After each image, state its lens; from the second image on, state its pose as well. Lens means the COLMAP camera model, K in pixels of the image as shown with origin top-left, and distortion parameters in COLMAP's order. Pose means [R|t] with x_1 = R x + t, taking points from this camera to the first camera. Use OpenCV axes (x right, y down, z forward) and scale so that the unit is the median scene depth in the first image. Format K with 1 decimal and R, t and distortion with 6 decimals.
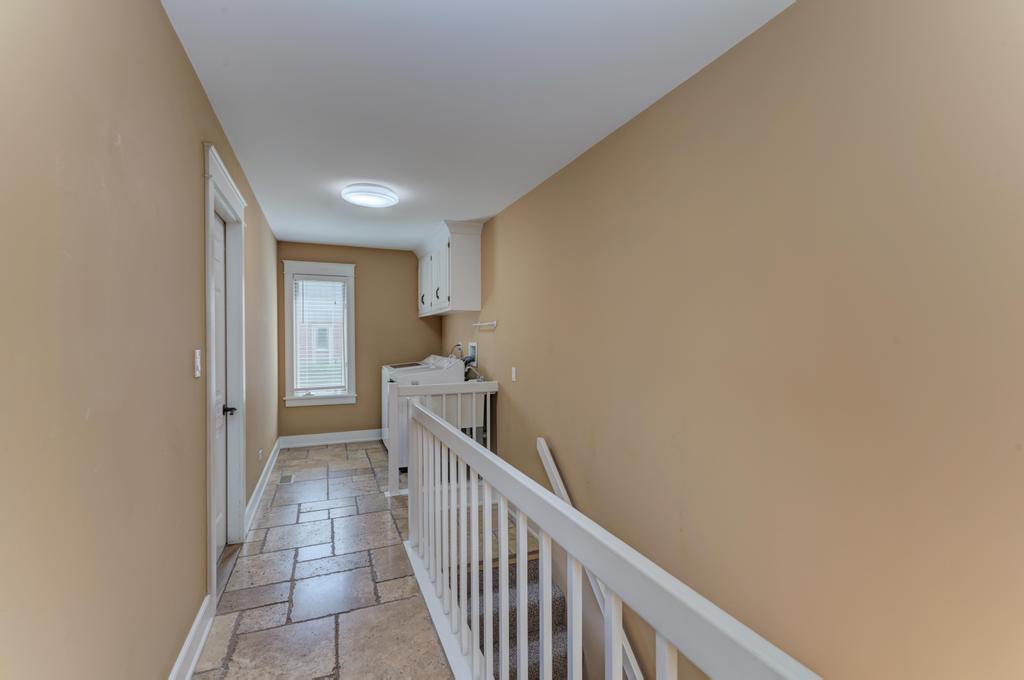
lens RADIAL K [[458.4, 0, 512.3], [0, 458.4, 339.6], [0, 0, 1]] dist [0.014312, -0.000258]
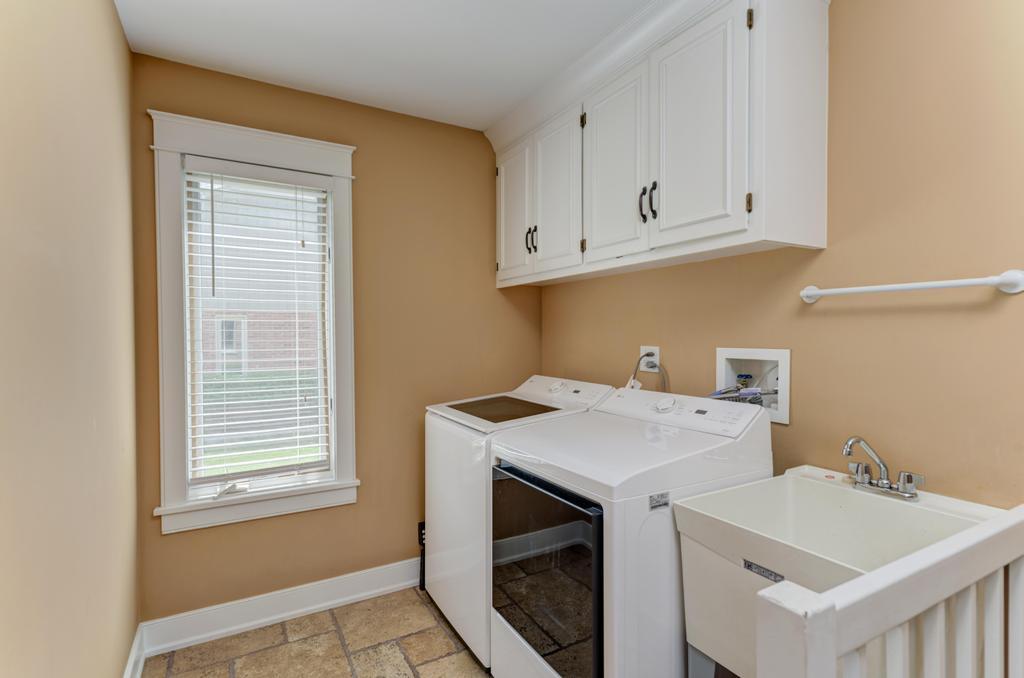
lens RADIAL K [[506.0, 0, 513.0], [0, 506.0, 337.7], [0, 0, 1]] dist [0.011677, 0.000997]
pose [[0.992432, -0.003298, 0.122755, -0.264090], [0.002685, 0.999983, 0.005155, -0.003972], [-0.122770, -0.004786, 0.992424, 0.561294]]
